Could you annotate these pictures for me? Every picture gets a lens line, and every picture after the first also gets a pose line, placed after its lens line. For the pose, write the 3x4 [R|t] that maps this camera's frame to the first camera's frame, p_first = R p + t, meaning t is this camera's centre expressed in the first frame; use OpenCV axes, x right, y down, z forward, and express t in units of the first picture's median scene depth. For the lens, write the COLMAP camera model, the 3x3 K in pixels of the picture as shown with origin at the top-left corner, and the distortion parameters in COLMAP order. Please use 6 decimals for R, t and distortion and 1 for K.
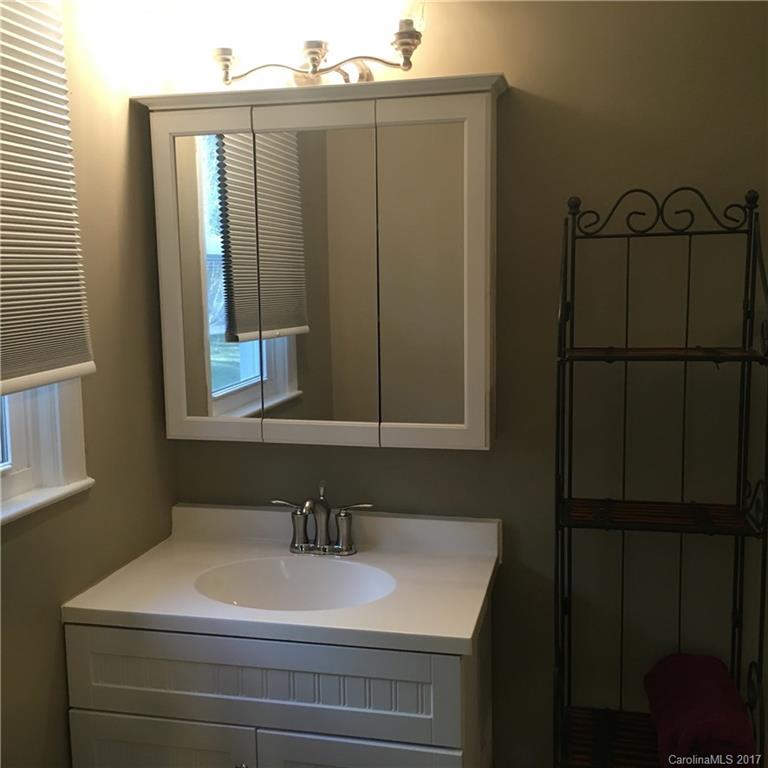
lens RADIAL K [[877.0, 0, 386.7], [0, 877.0, 386.6], [0, 0, 1]] dist [0.037048, 0.000000]
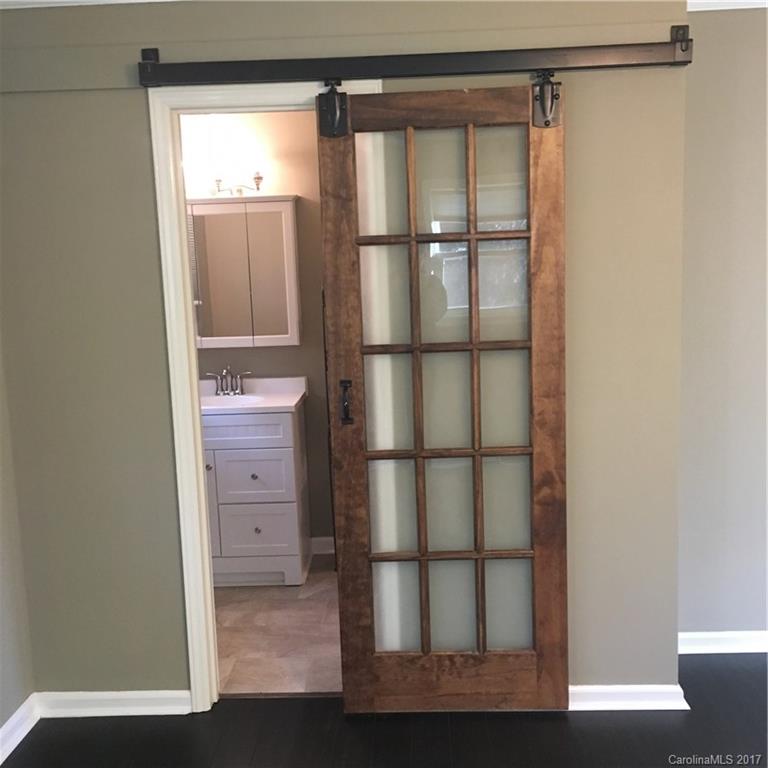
lens RADIAL K [[877.0, 0, 386.1], [0, 877.0, 380.6], [0, 0, 1]] dist [0.037048, 0.000000]
pose [[0.979244, -0.050288, 0.196345, -0.131997], [0.049294, 0.998735, 0.009947, 0.159494], [-0.196597, -0.000062, 0.980484, -1.449404]]
